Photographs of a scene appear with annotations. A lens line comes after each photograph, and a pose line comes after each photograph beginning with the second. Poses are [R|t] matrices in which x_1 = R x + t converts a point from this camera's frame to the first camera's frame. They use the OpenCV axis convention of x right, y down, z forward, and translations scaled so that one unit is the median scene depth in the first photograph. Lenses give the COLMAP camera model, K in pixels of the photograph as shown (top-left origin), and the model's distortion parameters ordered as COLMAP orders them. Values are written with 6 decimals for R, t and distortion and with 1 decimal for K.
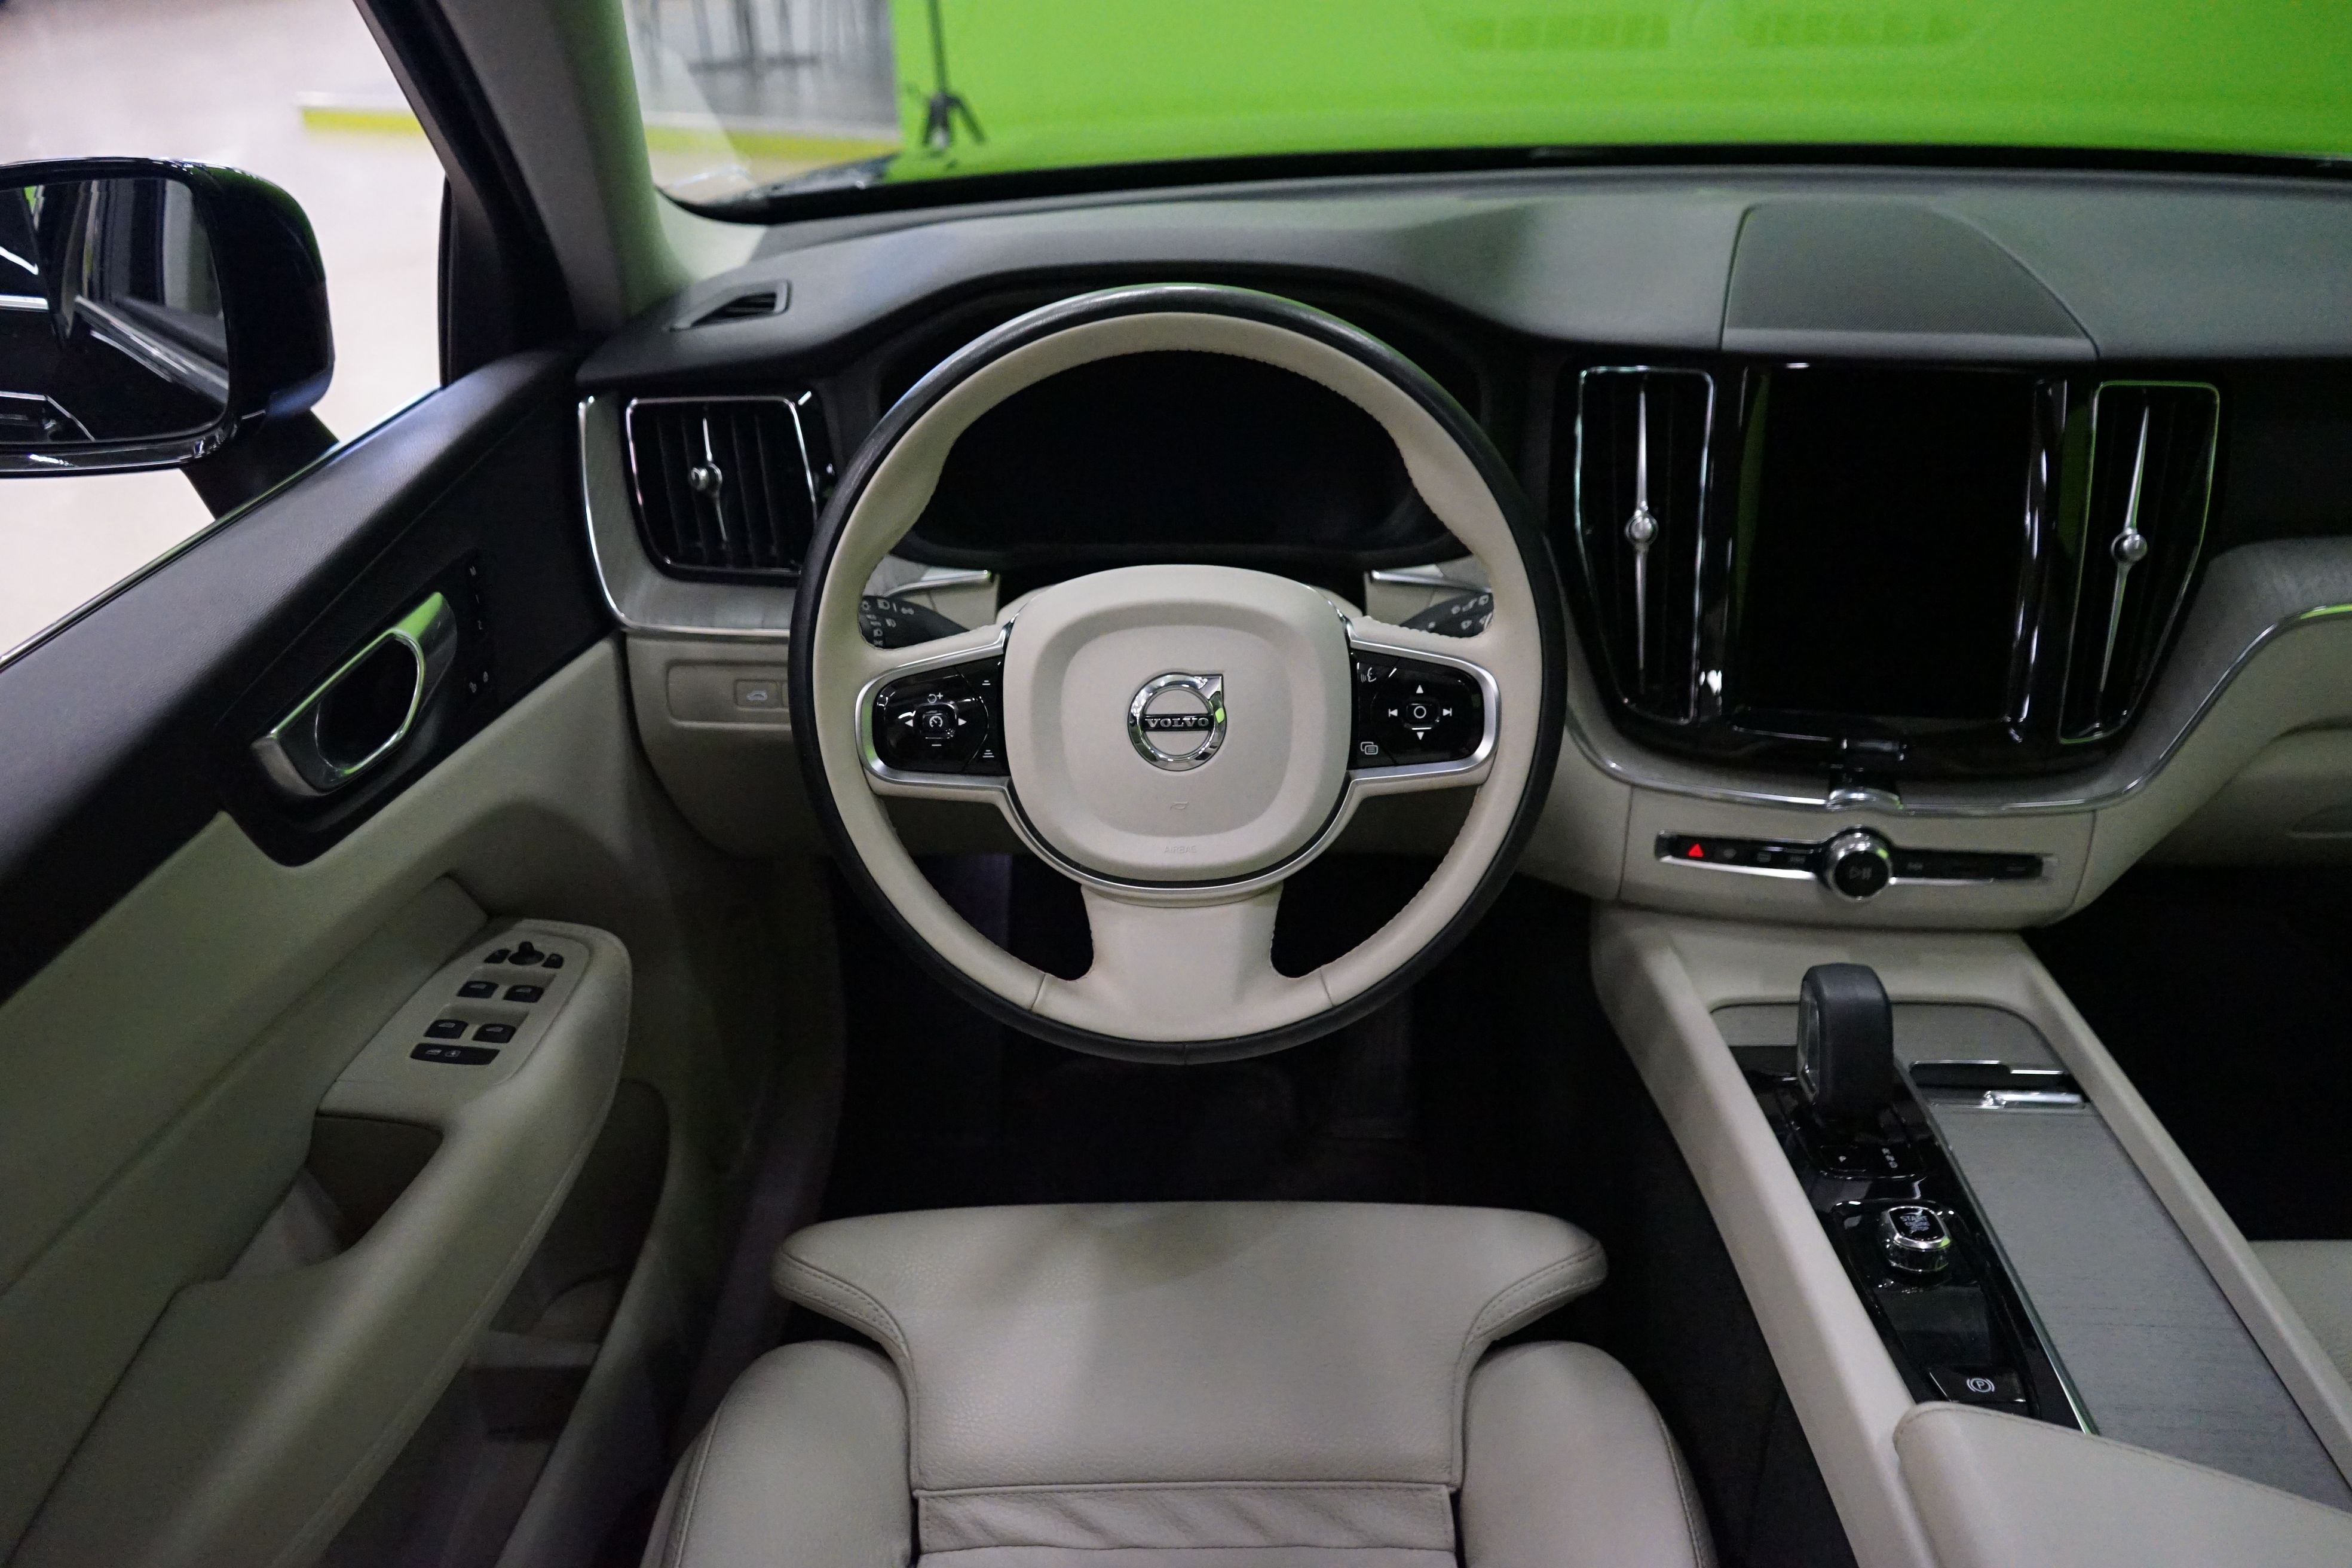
lens RADIAL K [[1946.9, 0, 1176.4], [0, 1946.9, 1016.4], [0, 0, 1]] dist [0.028543, 0.016276]
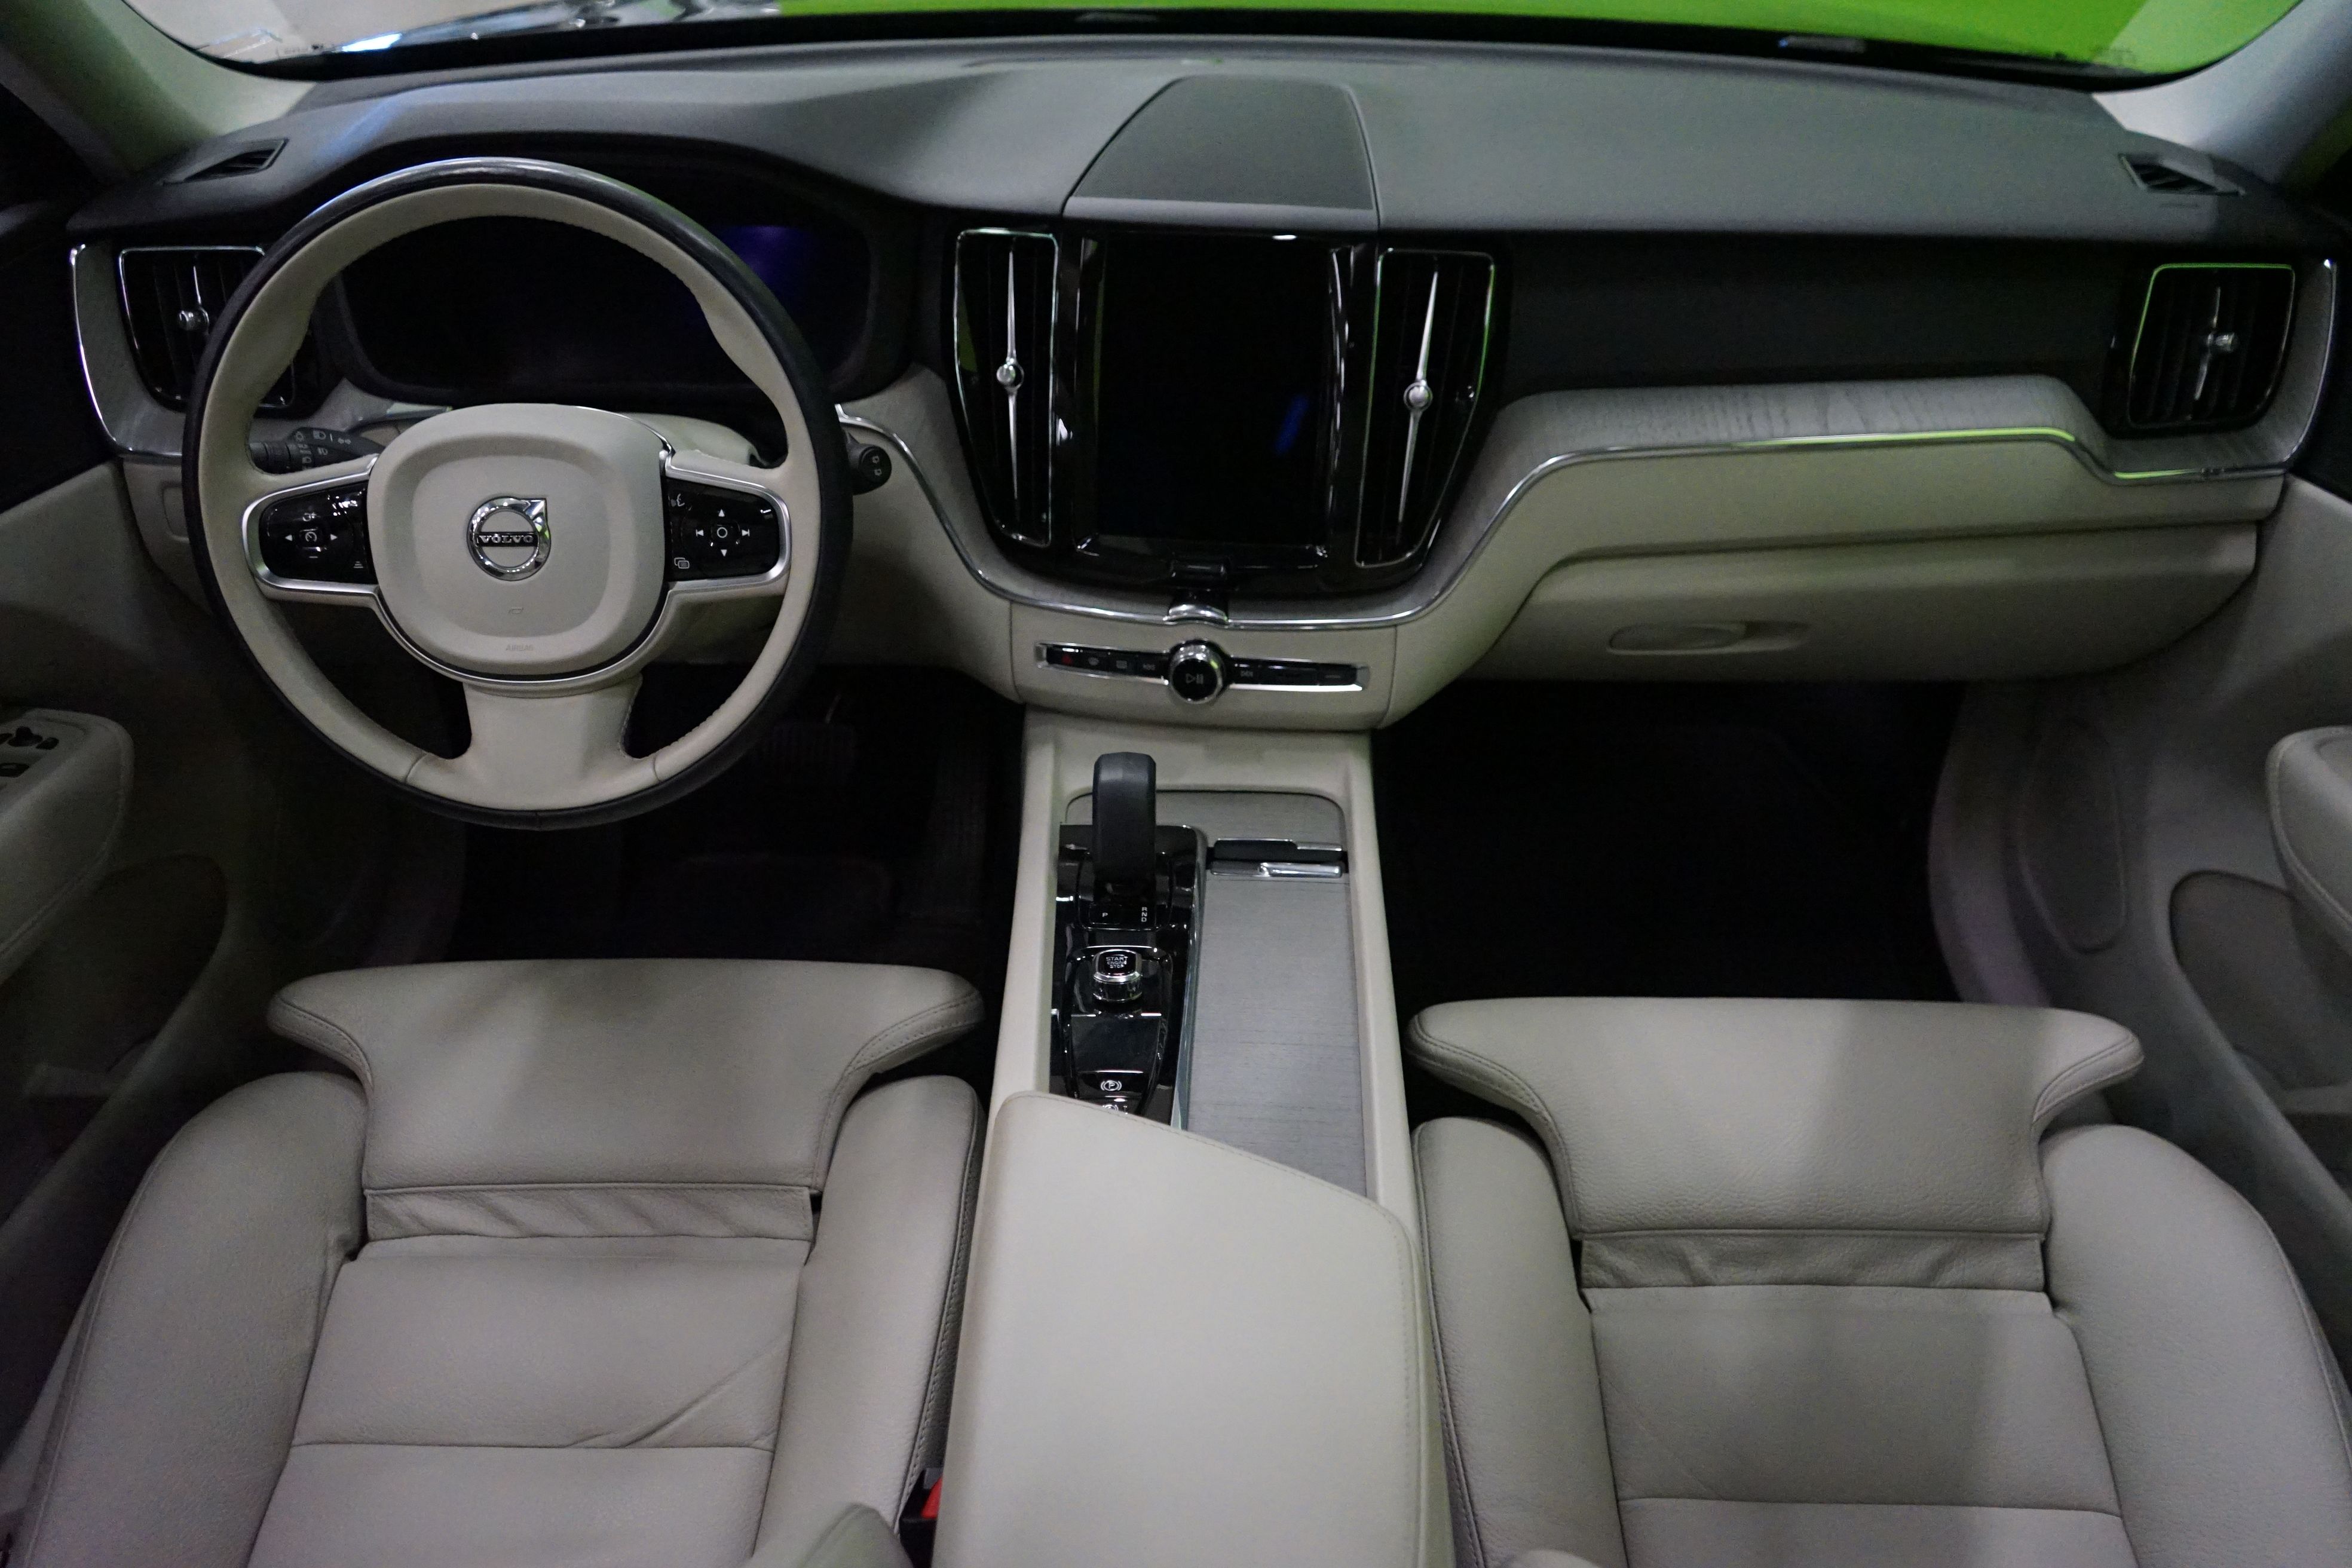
lens RADIAL K [[1946.9, 0, 1176.4], [0, 1946.9, 1016.4], [0, 0, 1]] dist [0.028543, 0.016276]
pose [[0.999982, 0.005641, -0.001981, 0.369729], [-0.005468, 0.996880, 0.078737, 0.039013], [0.002419, -0.078725, 0.996893, -0.192781]]
